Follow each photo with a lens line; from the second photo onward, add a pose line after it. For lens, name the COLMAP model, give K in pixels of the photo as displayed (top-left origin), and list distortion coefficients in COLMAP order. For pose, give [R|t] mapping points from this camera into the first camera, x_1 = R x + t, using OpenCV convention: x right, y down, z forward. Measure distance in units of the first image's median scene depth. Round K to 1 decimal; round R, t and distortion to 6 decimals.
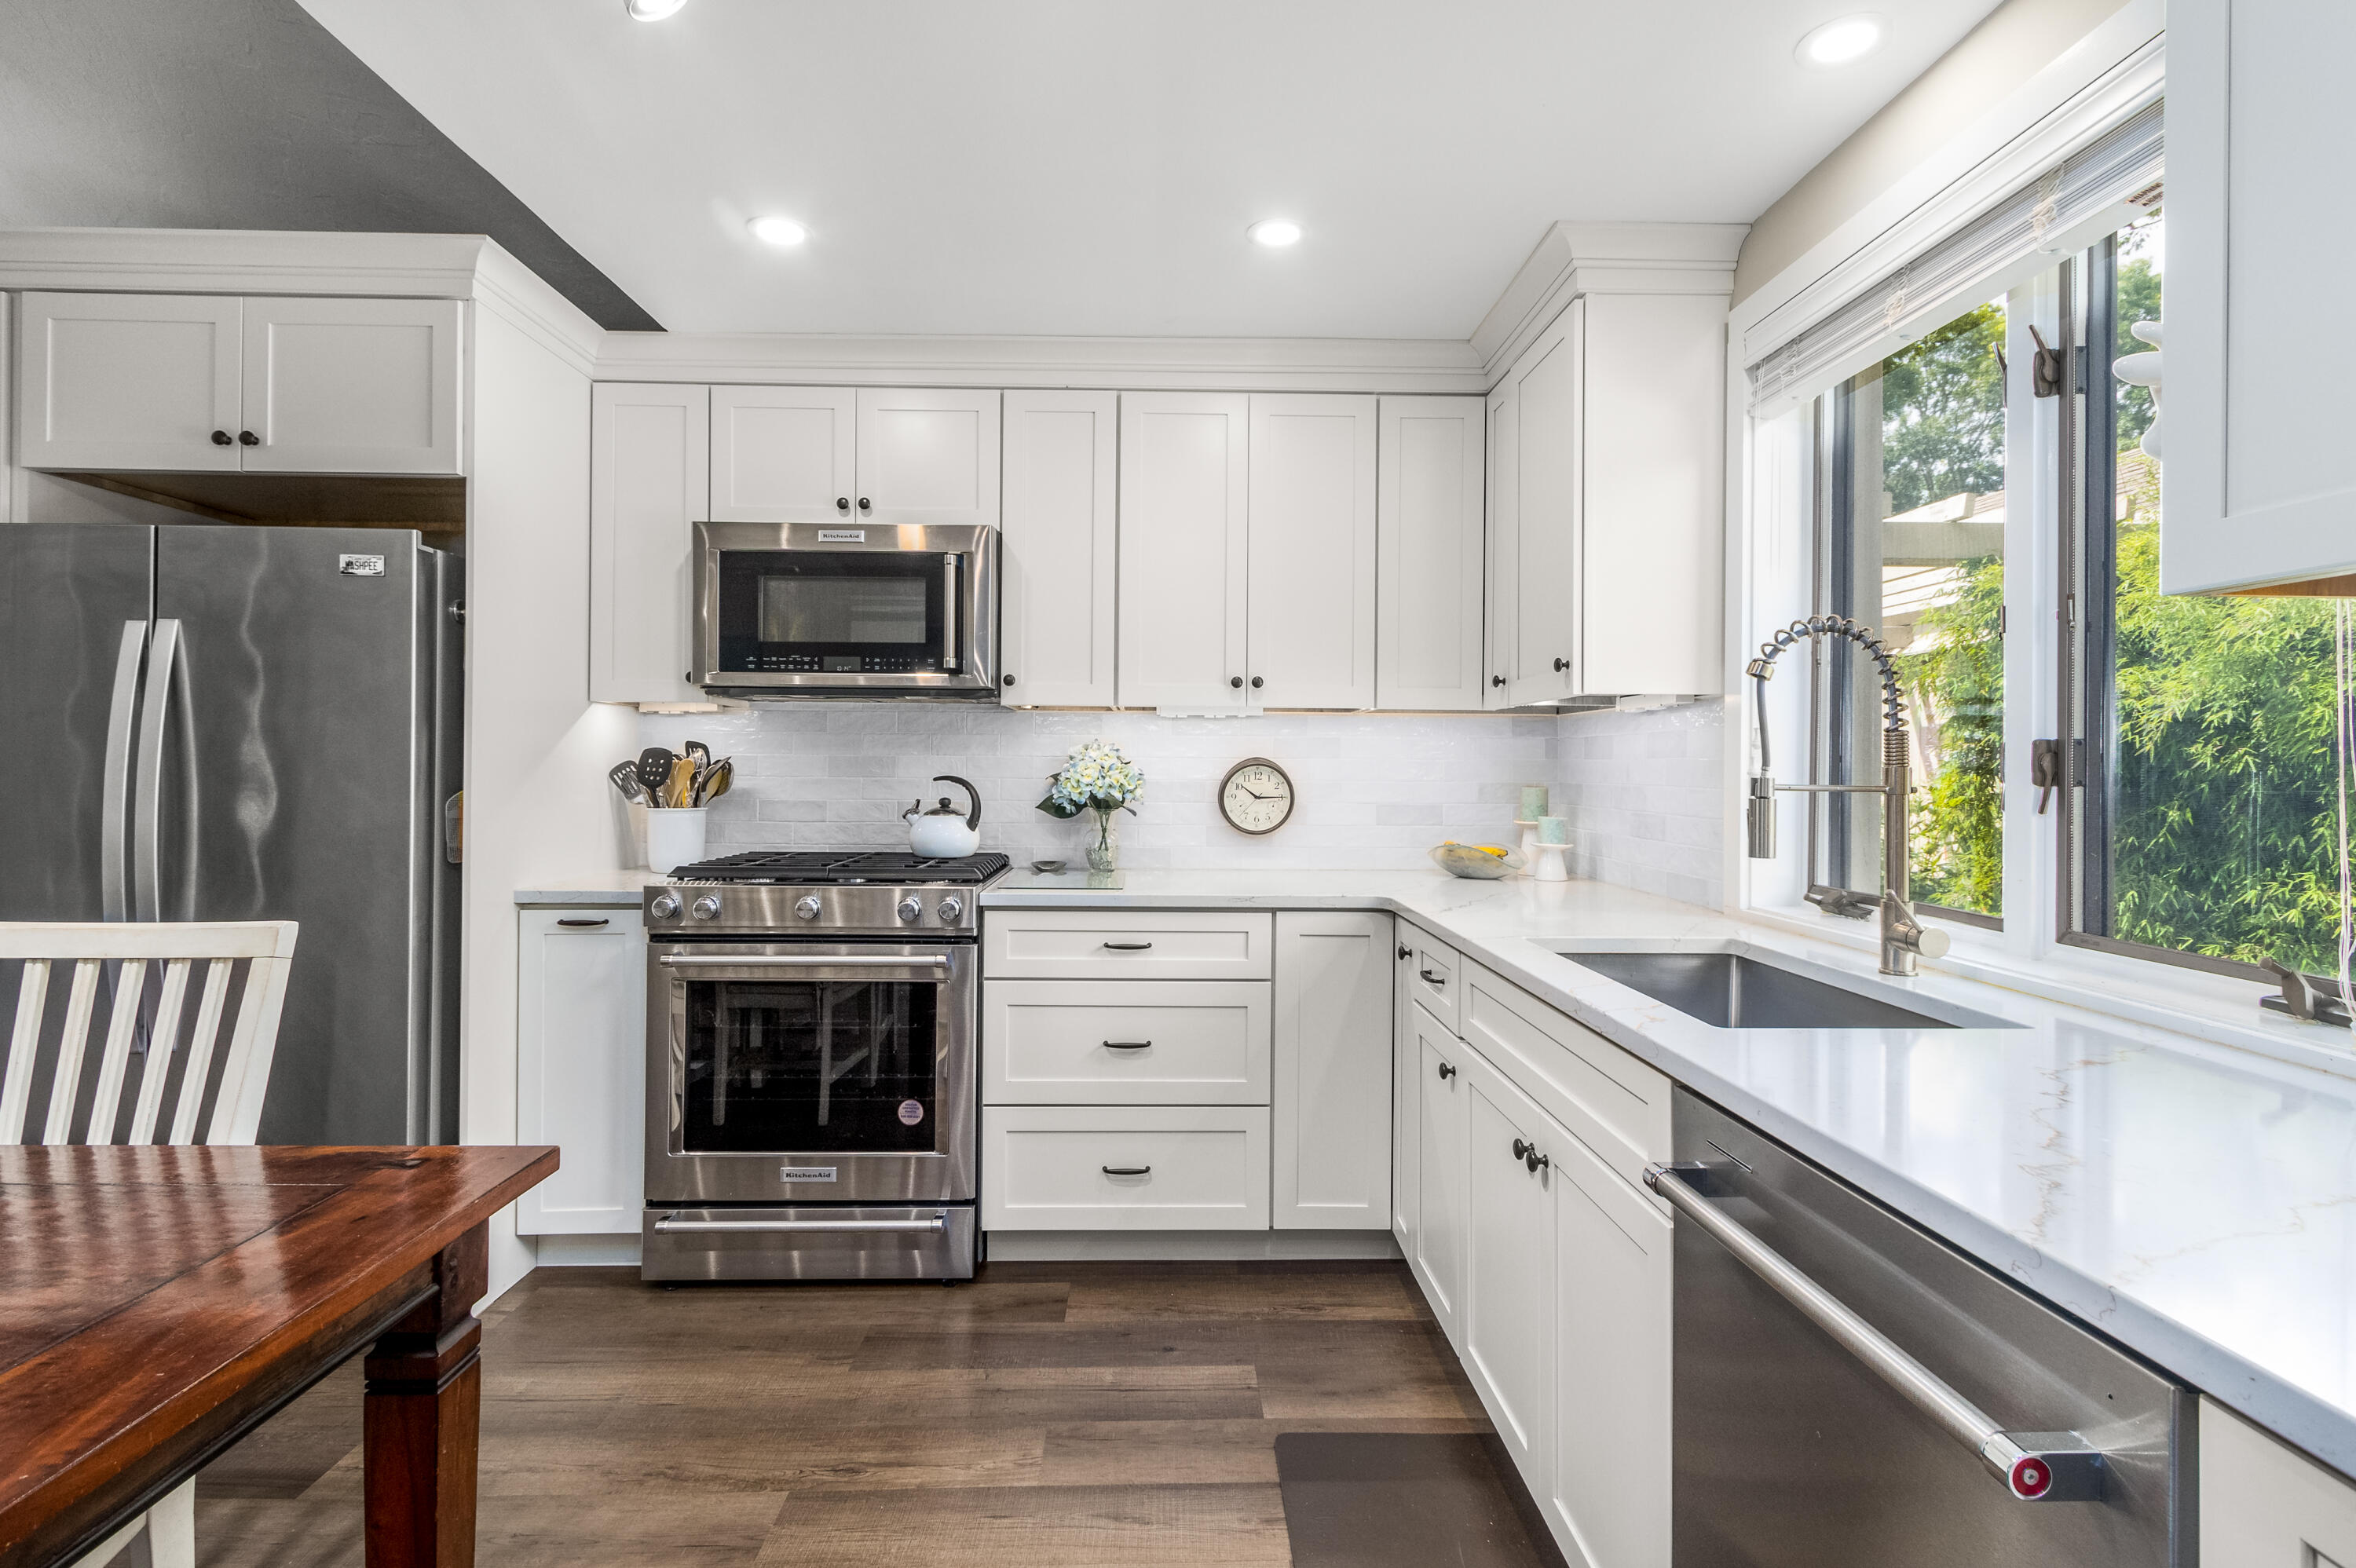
lens RADIAL K [[1127.2, 0, 1164.2], [0, 1127.2, 769.7], [0, 0, 1]] dist [-0.000795, -0.000696]
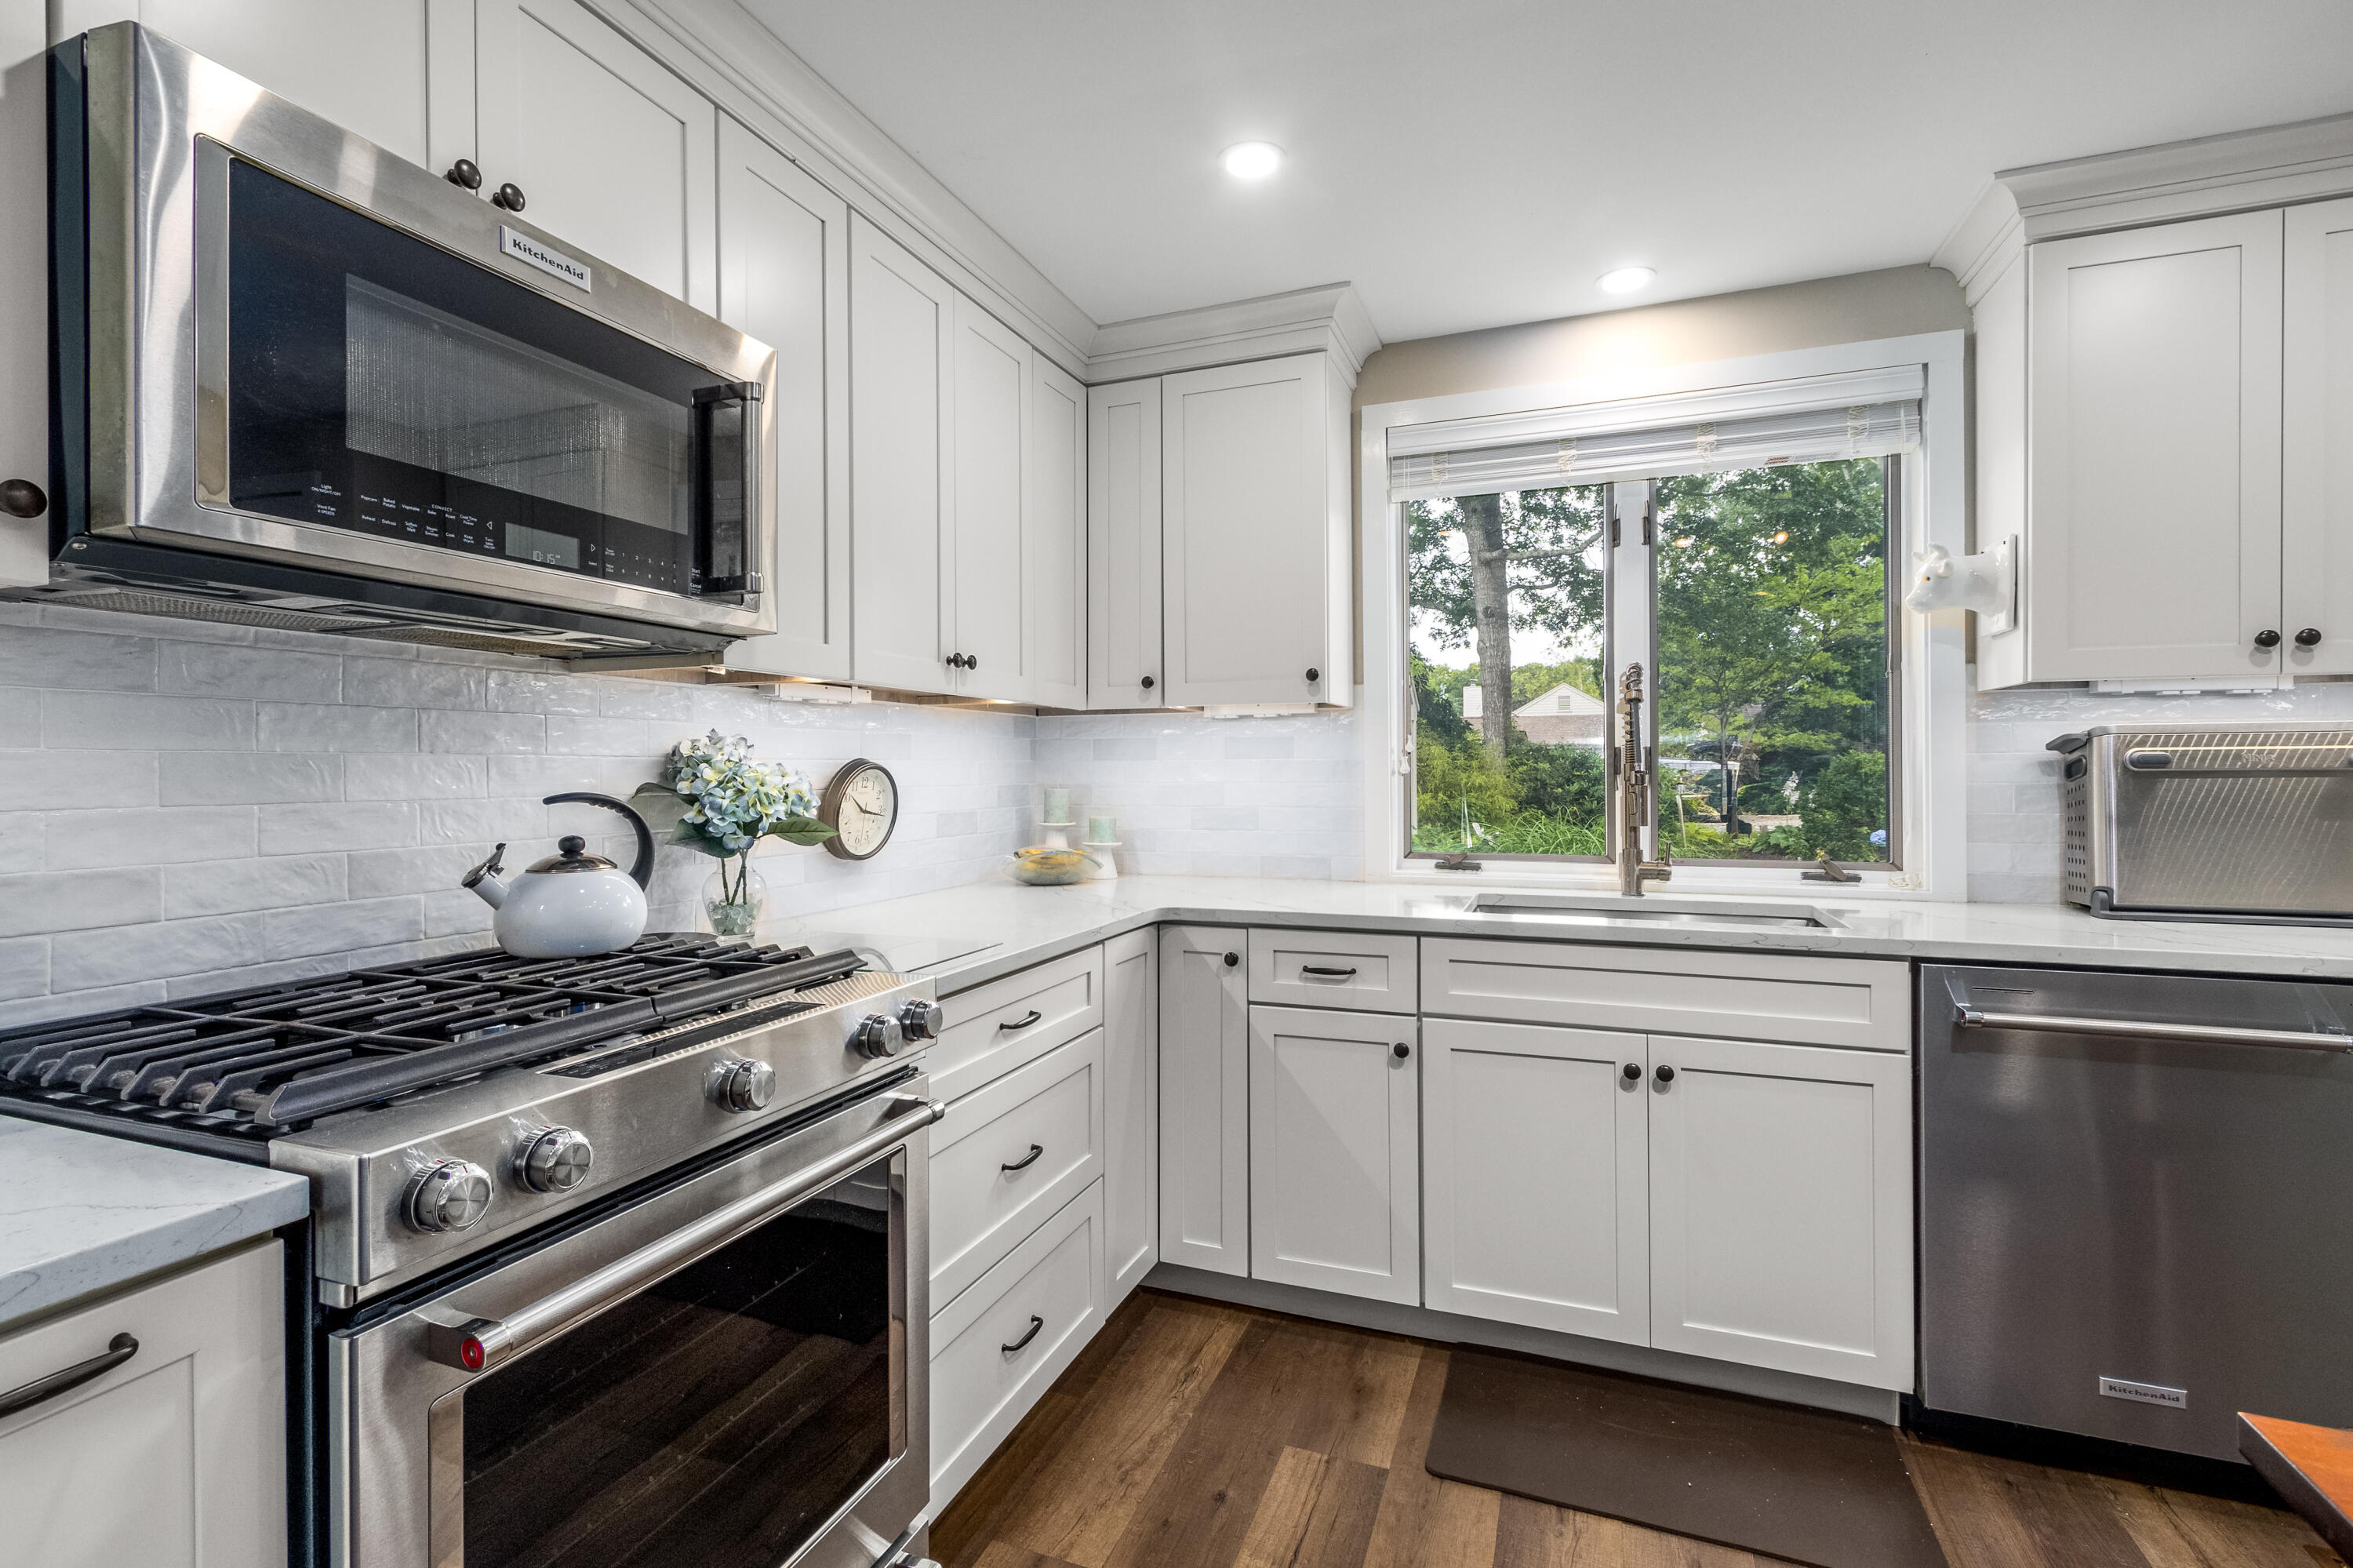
lens RADIAL K [[1084.3, 0, 1151.3], [0, 1084.3, 775.7], [0, 0, 1]] dist [0.000608, -0.000192]
pose [[0.383396, -0.014779, 0.923466, -0.590609], [0.012551, 0.999863, 0.010791, -0.004983], [-0.923499, 0.007453, 0.383529, 0.613999]]
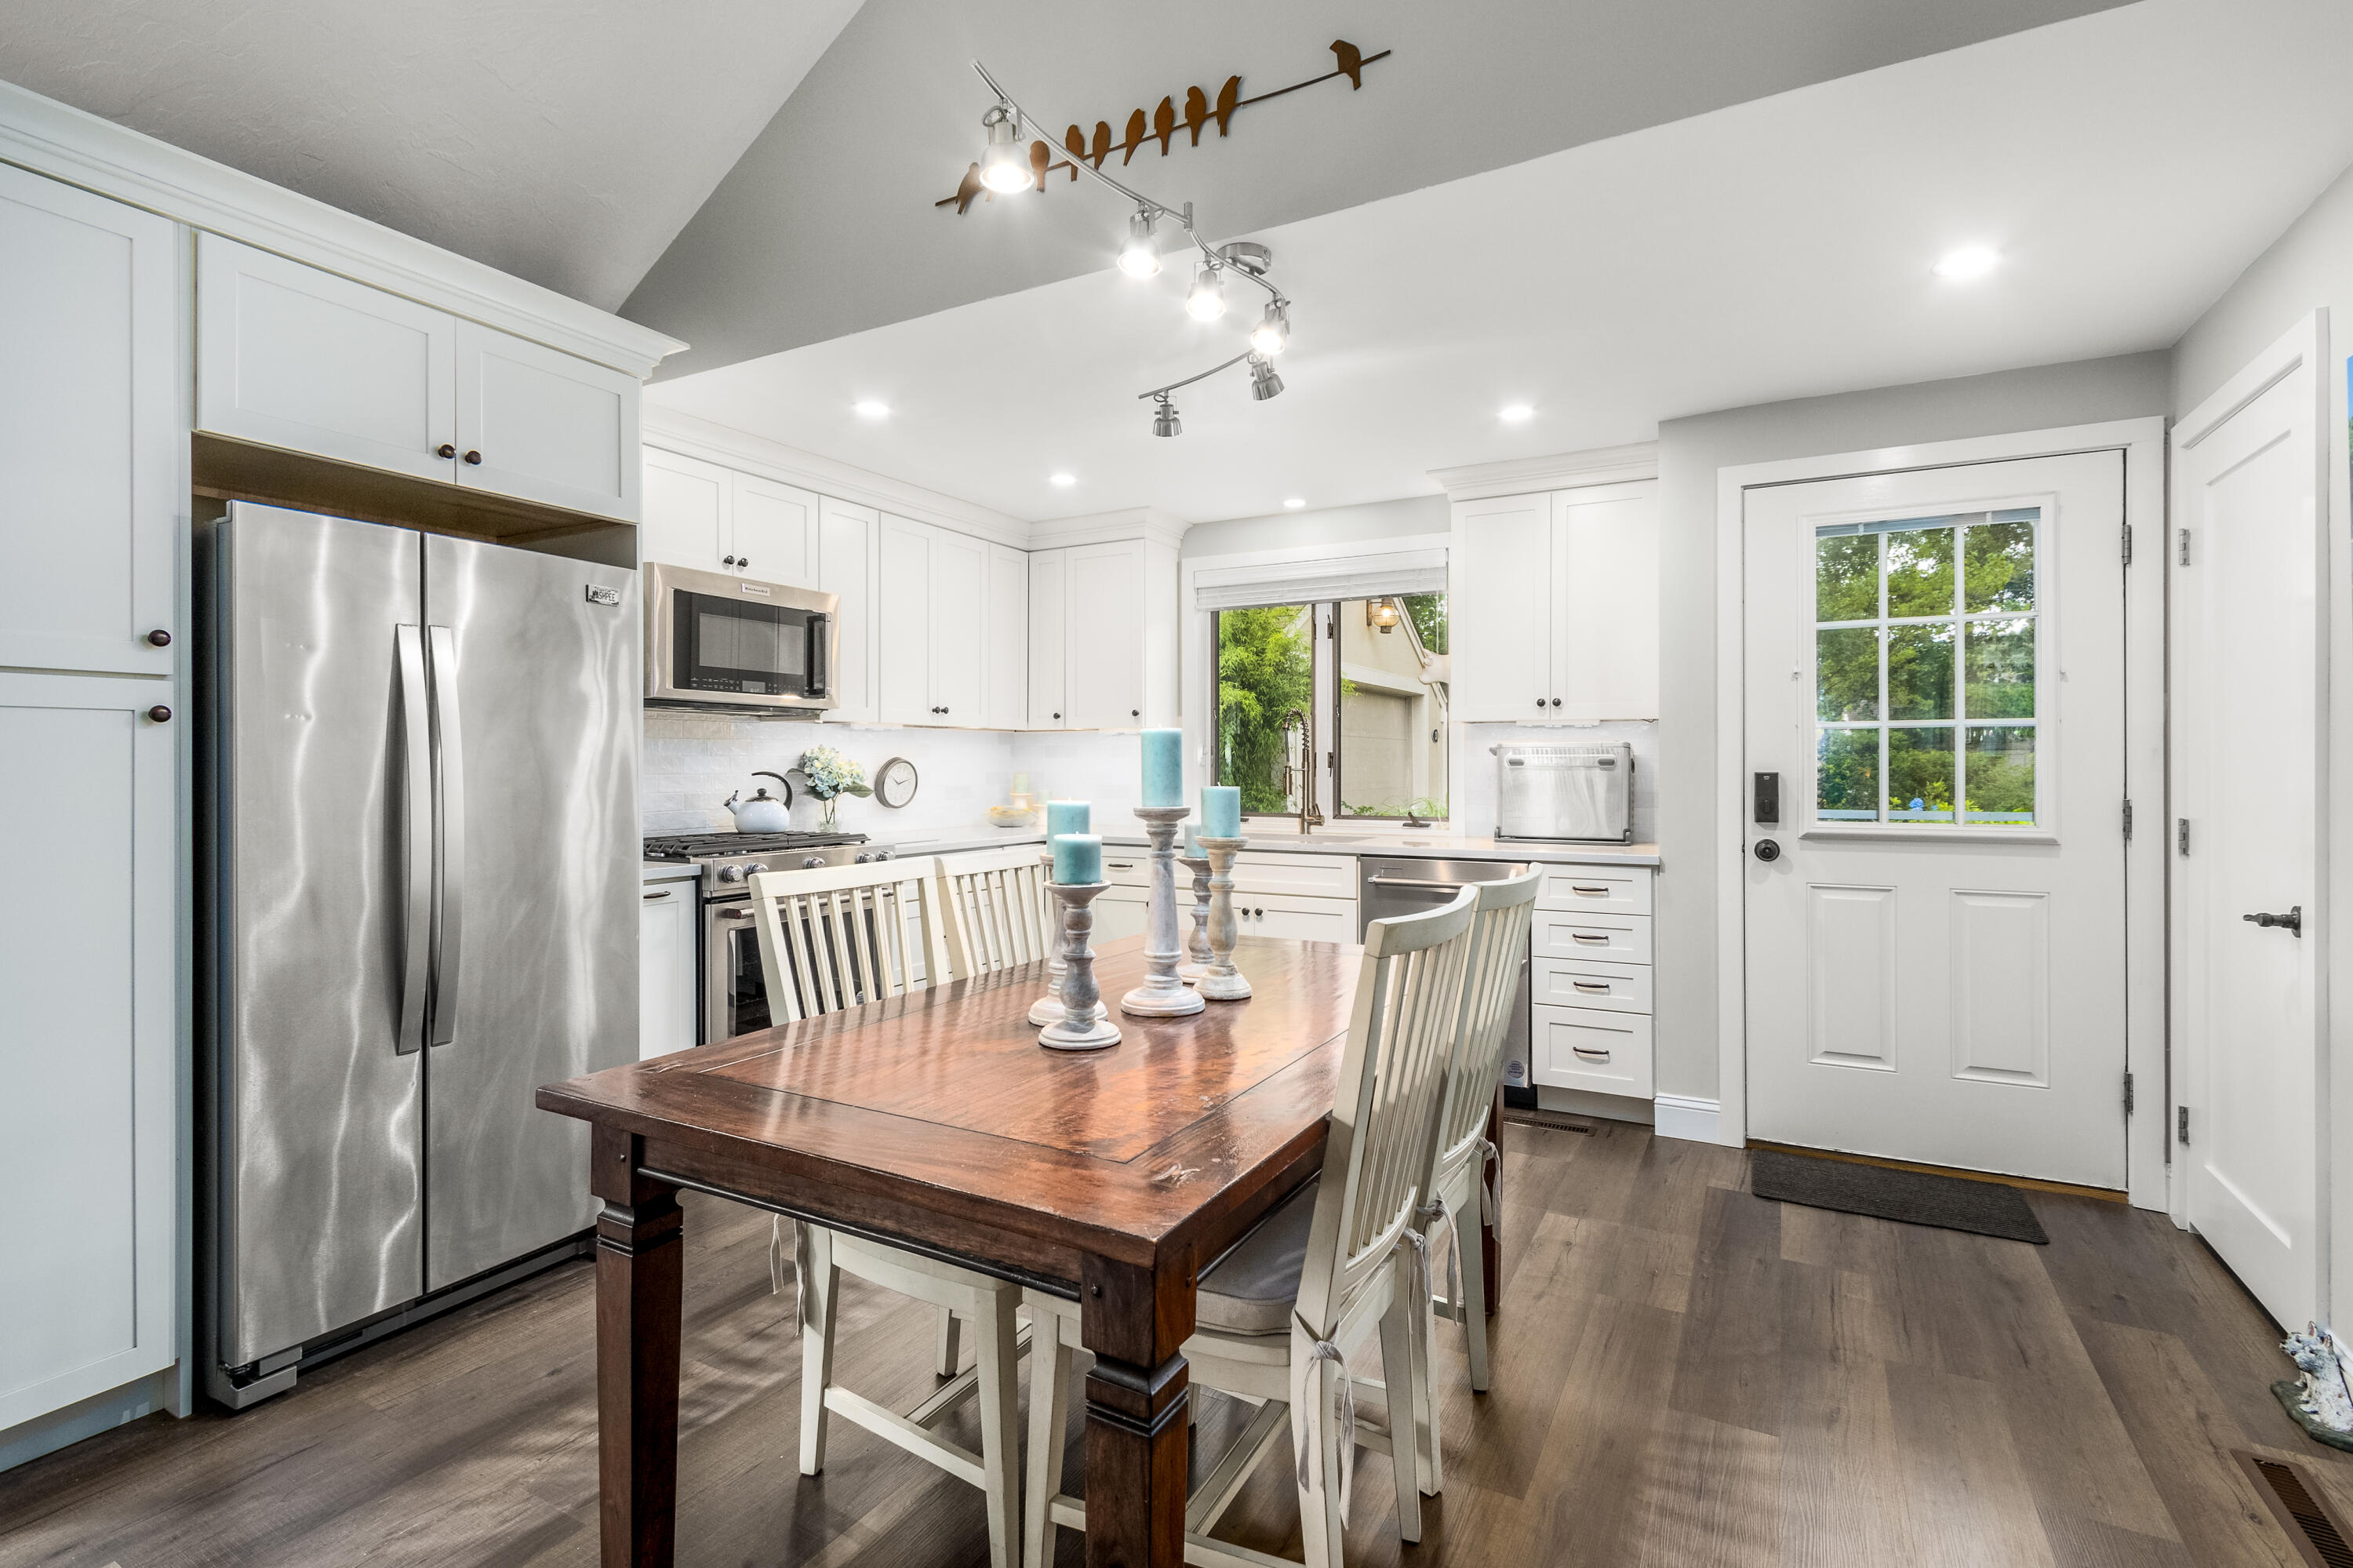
lens RADIAL K [[1114.4, 0, 1177.6], [0, 1114.4, 762.8], [0, 0, 1]] dist [0.001573, 0.000446]
pose [[0.497954, -0.007433, 0.867172, -1.166363], [0.008548, 0.999957, 0.003662, -0.006196], [-0.867161, 0.005588, 0.497996, -0.074110]]
